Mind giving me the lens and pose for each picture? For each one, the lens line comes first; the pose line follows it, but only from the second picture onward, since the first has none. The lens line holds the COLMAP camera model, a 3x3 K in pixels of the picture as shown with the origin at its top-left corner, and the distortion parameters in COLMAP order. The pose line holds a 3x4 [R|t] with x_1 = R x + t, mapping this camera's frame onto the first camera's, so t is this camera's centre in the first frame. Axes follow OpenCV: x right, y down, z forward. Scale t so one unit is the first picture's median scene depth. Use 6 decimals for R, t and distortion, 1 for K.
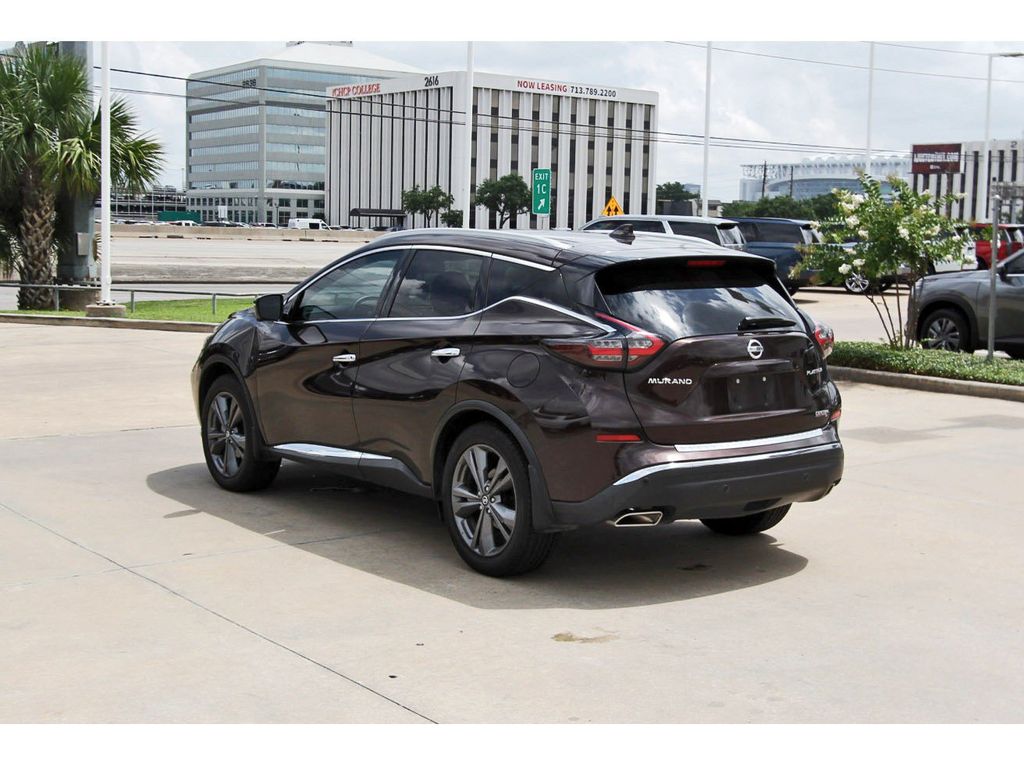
lens RADIAL K [[1490.8, 0, 512.0], [0, 1490.8, 383.0], [0, 0, 1]] dist [-0.023168, 0.072085]
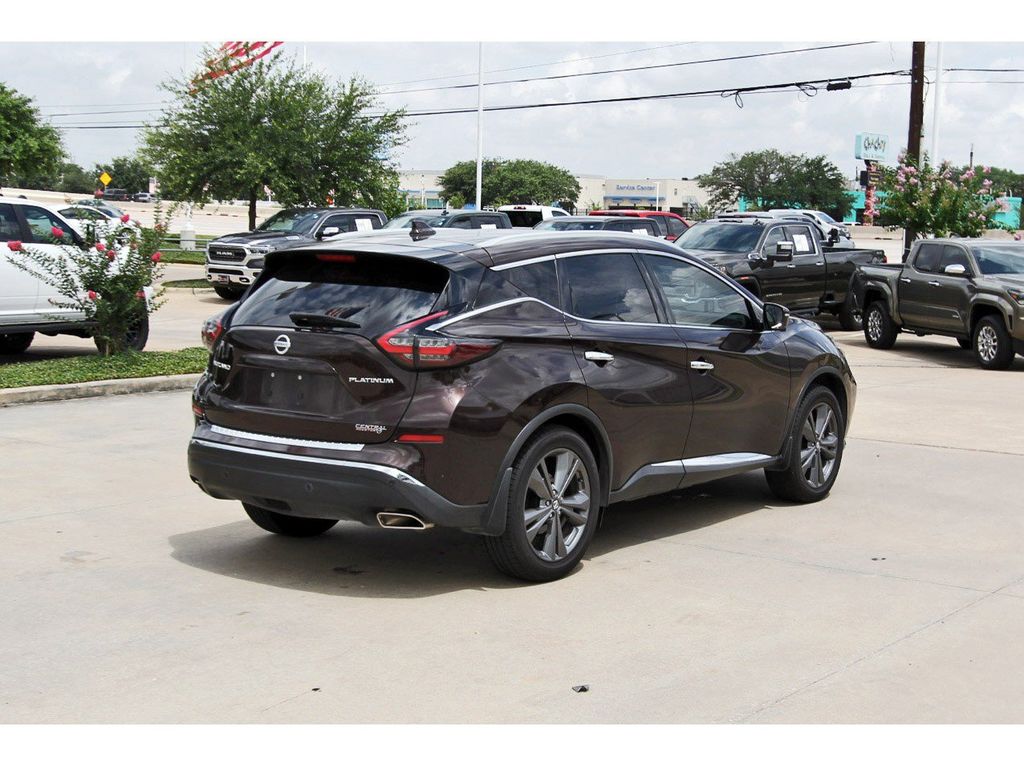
lens RADIAL K [[1440.1, 0, 513.0], [0, 1440.1, 412.7], [0, 0, 1]] dist [-0.027088, -0.022900]
pose [[0.280183, 0.110839, -0.953526, 1.085636], [-0.112567, 0.990252, 0.082032, -0.071134], [0.953324, 0.084352, 0.289929, 0.855986]]
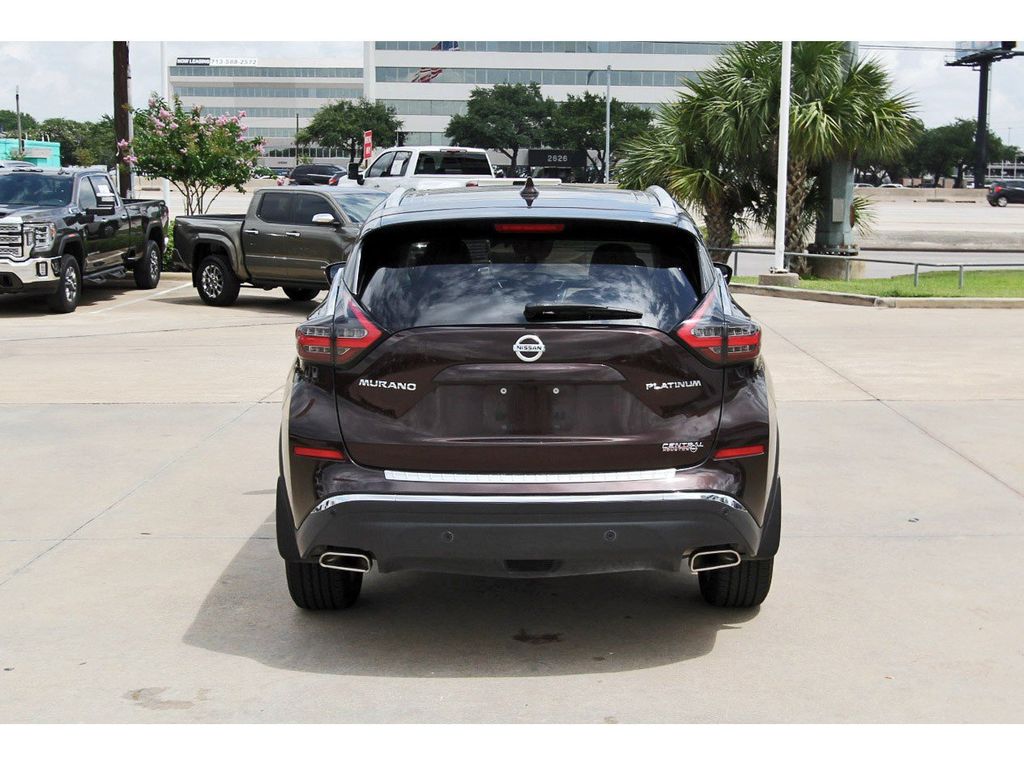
lens RADIAL K [[1490.8, 0, 512.0], [0, 1490.8, 383.0], [0, 0, 1]] dist [-0.023168, 0.072085]
pose [[0.799717, 0.065532, -0.596790, 0.572177], [-0.052735, 0.997850, 0.038905, -0.032643], [0.598057, 0.000359, 0.801454, 0.412844]]
